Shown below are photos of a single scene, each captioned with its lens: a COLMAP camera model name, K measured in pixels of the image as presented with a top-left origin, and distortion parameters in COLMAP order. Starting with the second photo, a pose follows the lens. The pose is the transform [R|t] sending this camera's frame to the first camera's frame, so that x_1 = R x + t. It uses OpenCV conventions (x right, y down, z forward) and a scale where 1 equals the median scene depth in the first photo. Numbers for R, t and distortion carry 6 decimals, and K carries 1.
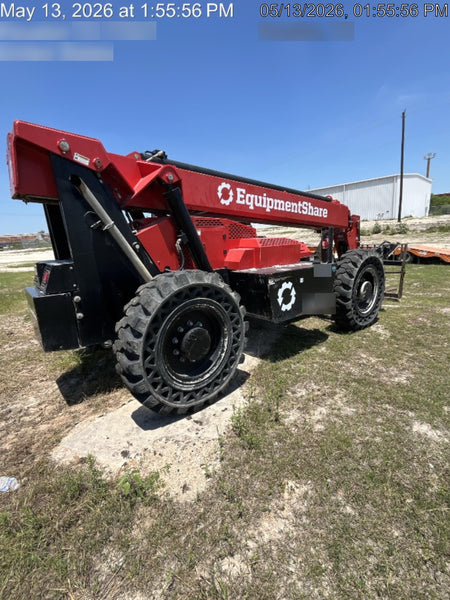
lens RADIAL K [[289.0, 0, 225.0], [0, 289.0, 300.0], [0, 0, 1]] dist [-0.004072, 0.000345]
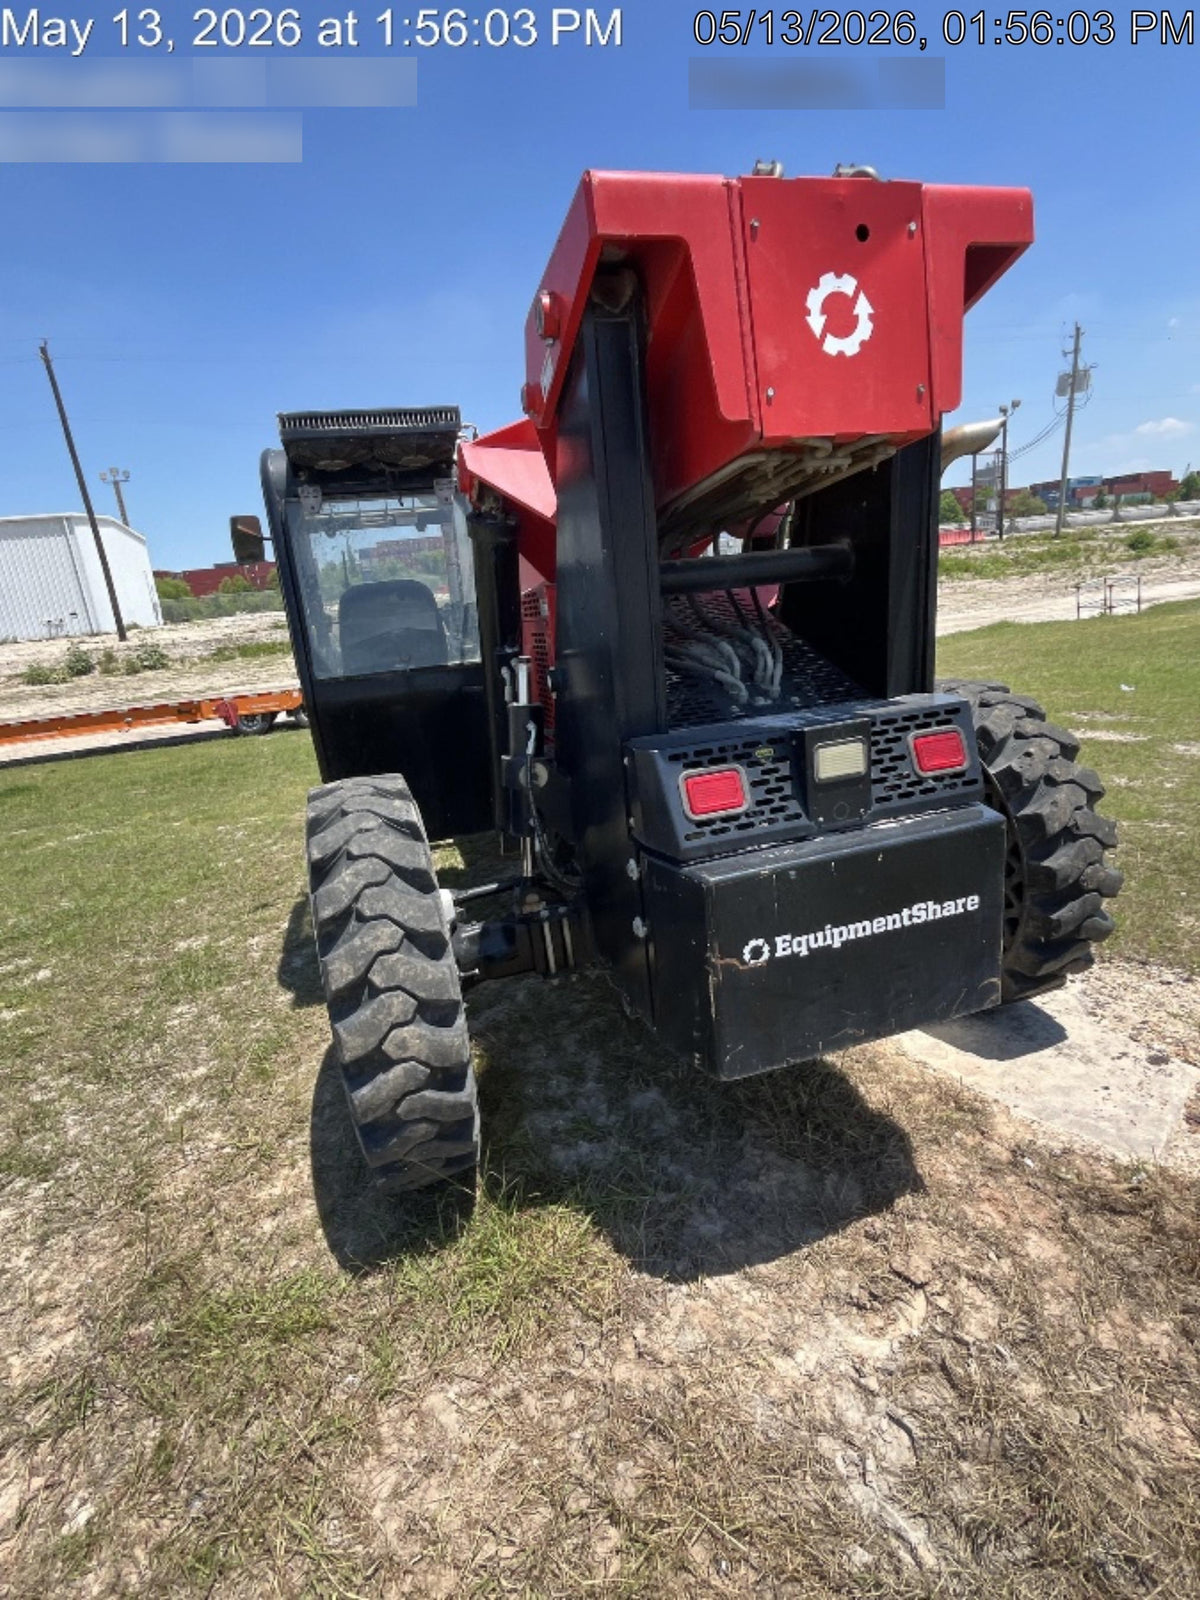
lens RADIAL K [[770.6, 0, 600.0], [0, 770.6, 800.0], [0, 0, 1]] dist [-0.004072, 0.000345]
pose [[0.391329, -0.223647, 0.892661, -1.264793], [0.281169, 0.952691, 0.115426, -0.190096], [-0.876245, 0.205819, 0.435698, 0.864784]]
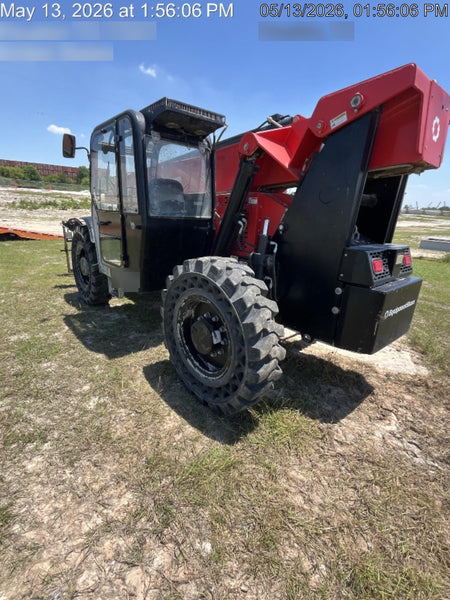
lens RADIAL K [[289.0, 0, 225.0], [0, 289.0, 300.0], [0, 0, 1]] dist [-0.004072, 0.000345]
pose [[-0.029561, -0.254149, 0.966713, -1.415763], [0.171454, 0.951513, 0.255396, -0.275560], [-0.984749, 0.173297, 0.015447, 1.443181]]
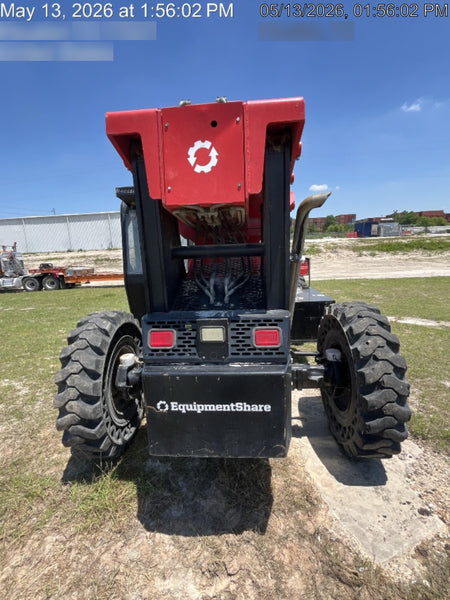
lens RADIAL K [[289.0, 0, 225.0], [0, 289.0, 300.0], [0, 0, 1]] dist [-0.004072, 0.000345]
pose [[0.690736, -0.098084, 0.716424, -1.001827], [0.159952, 0.986940, -0.019098, -0.145371], [-0.705194, 0.127785, 0.697404, 0.545058]]
